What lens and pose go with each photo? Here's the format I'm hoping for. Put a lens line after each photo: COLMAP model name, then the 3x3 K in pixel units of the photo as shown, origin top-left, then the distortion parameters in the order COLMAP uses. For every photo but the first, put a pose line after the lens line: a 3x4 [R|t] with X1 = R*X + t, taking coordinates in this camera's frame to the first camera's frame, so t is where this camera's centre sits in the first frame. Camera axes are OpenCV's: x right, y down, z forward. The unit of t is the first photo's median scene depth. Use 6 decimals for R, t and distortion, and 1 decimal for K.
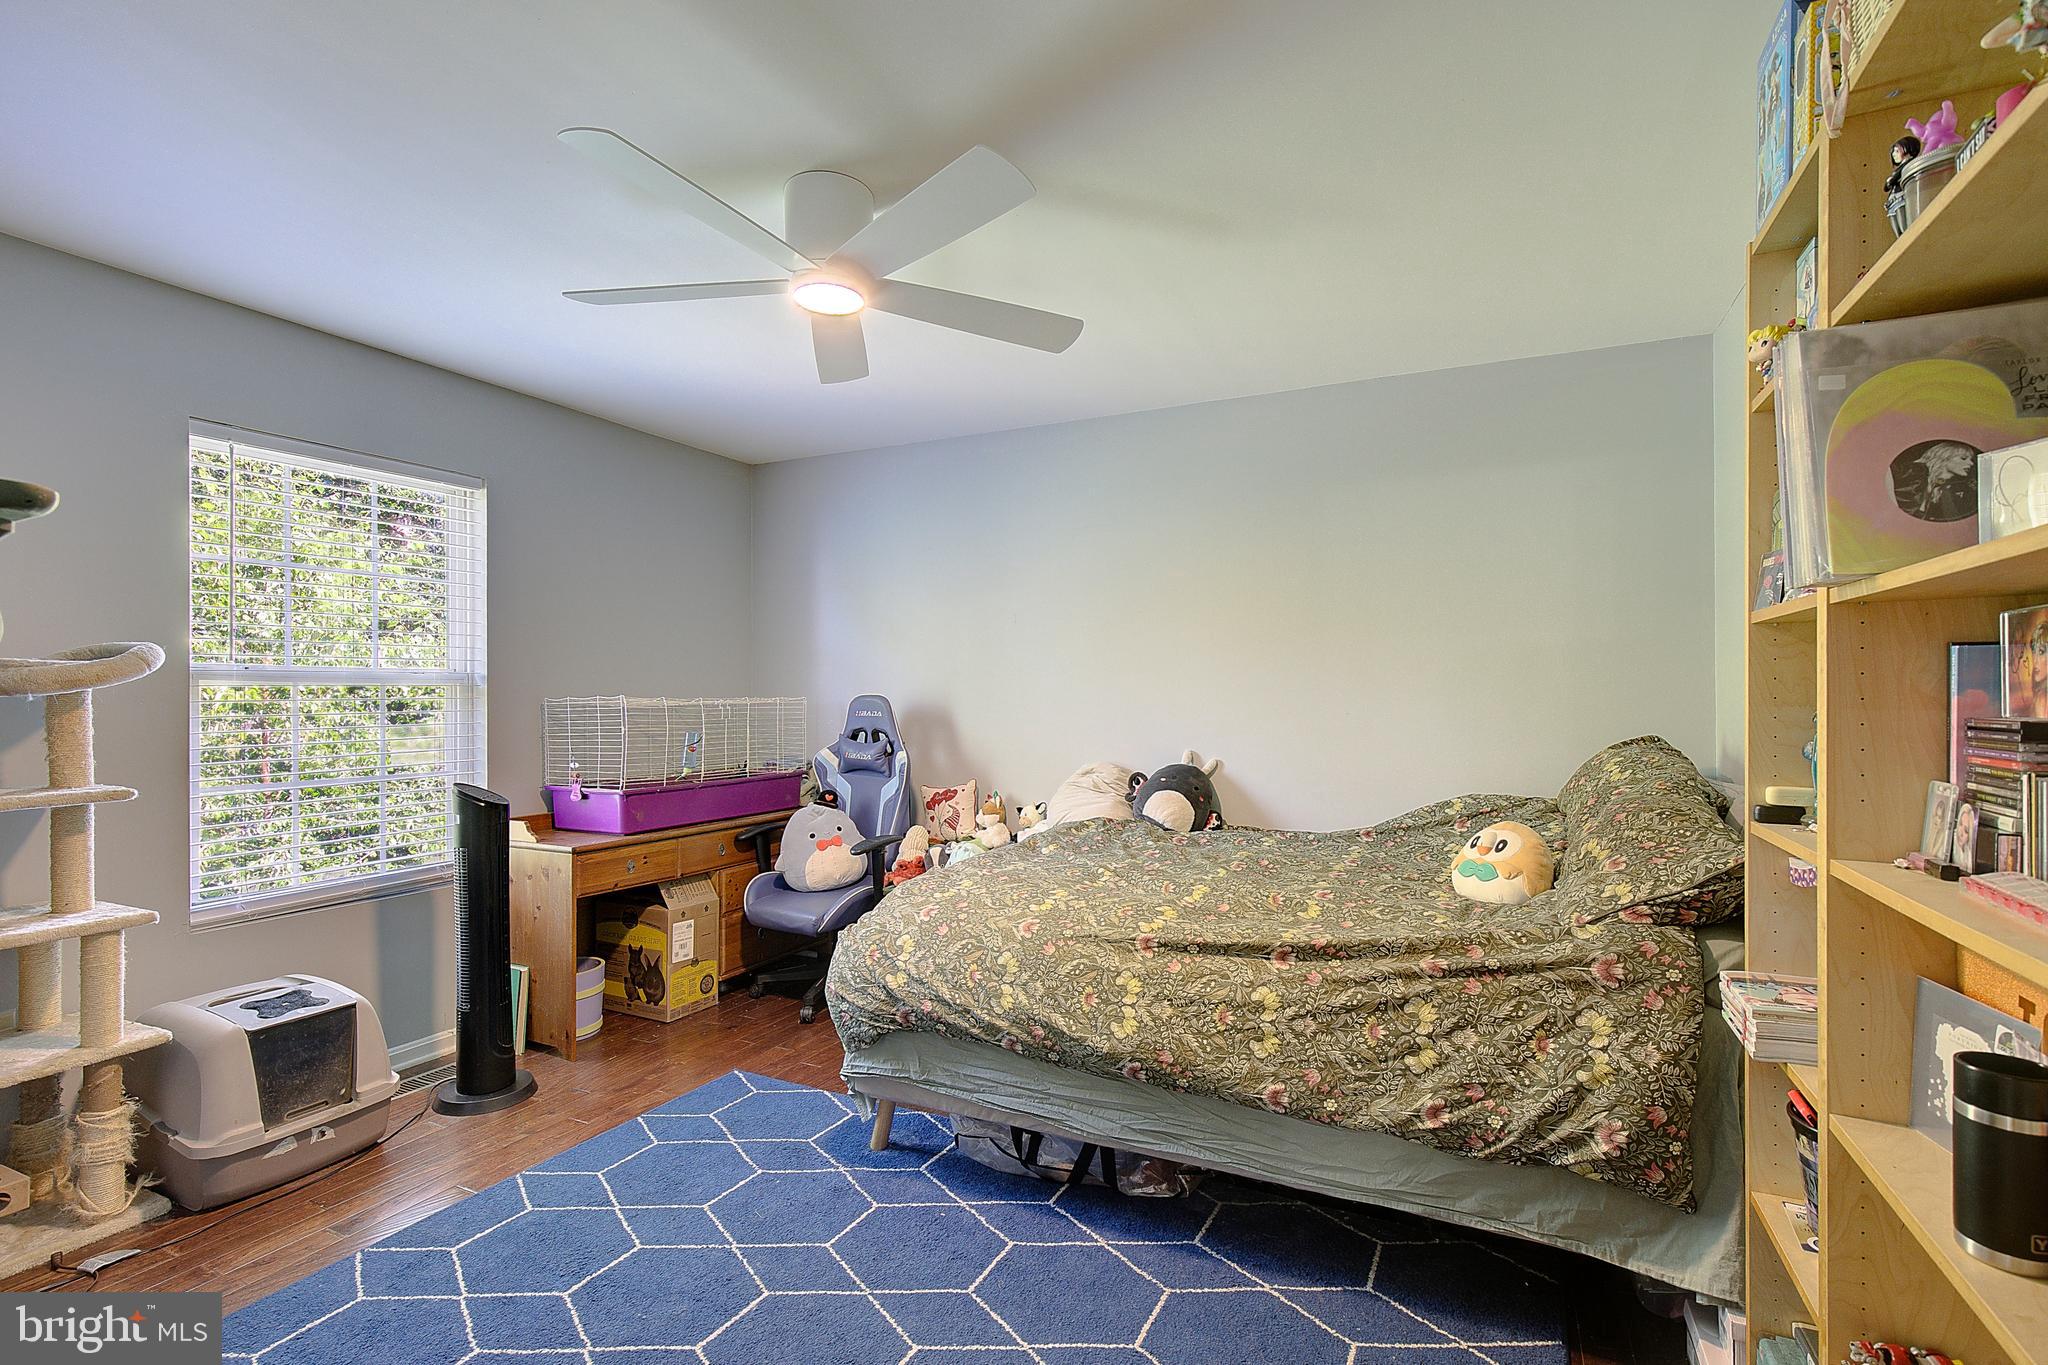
lens RADIAL K [[933.2, 0, 1034.8], [0, 933.2, 689.7], [0, 0, 1]] dist [0.008936, -0.001842]
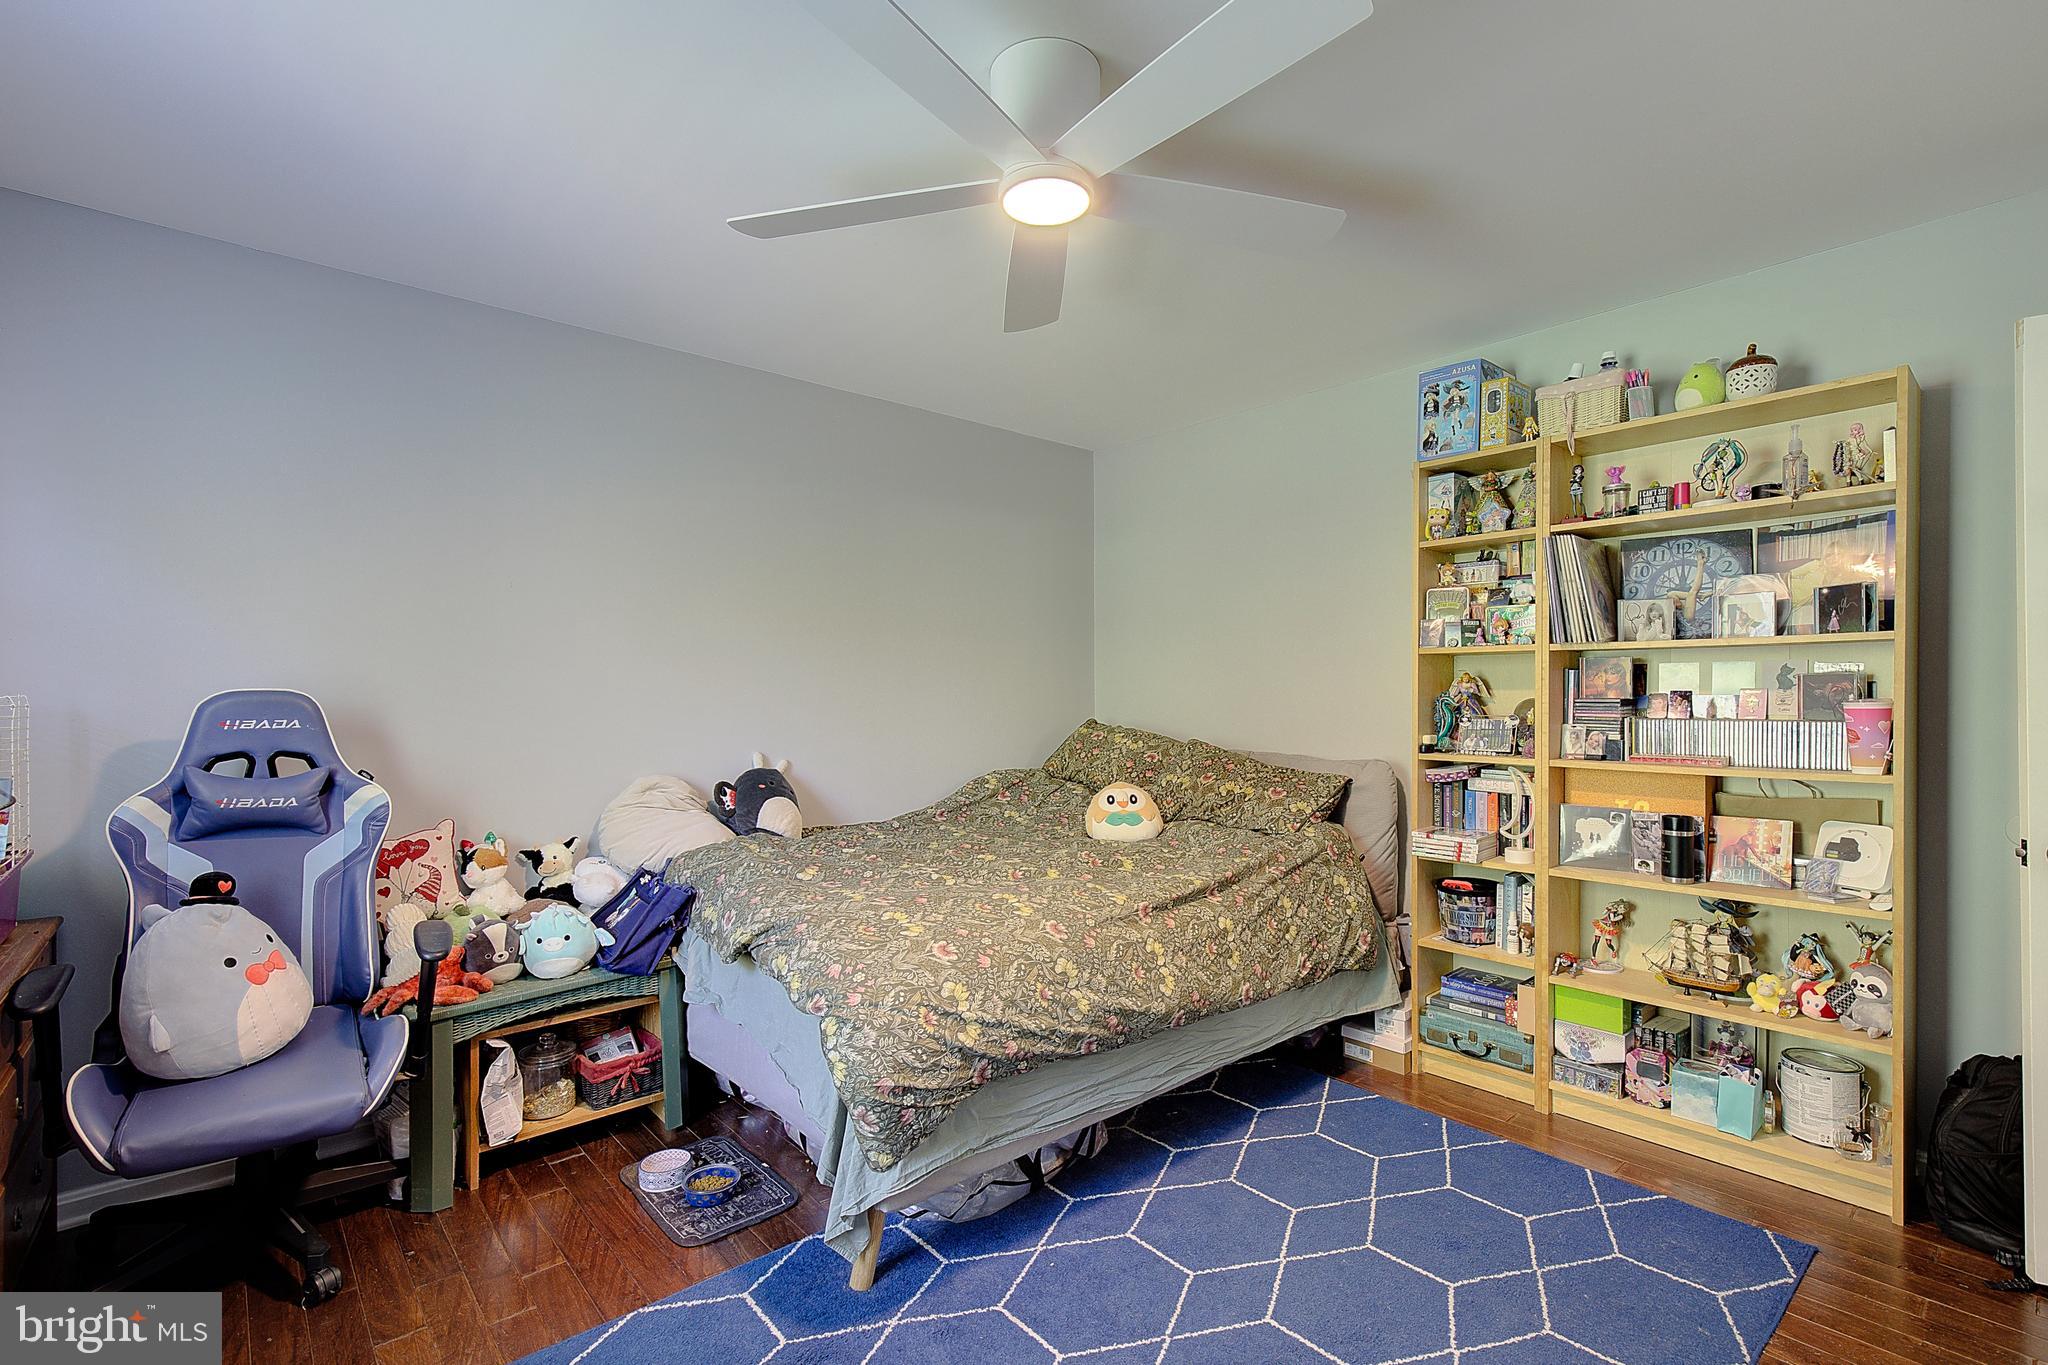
lens RADIAL K [[933.2, 0, 1038.4], [0, 933.2, 686.8], [0, 0, 1]] dist [0.008936, -0.001842]
pose [[0.387369, 0.007356, 0.921895, -0.957051], [-0.003929, 0.999972, -0.006327, 0.009548], [-0.921916, -0.001171, 0.387387, 0.676010]]
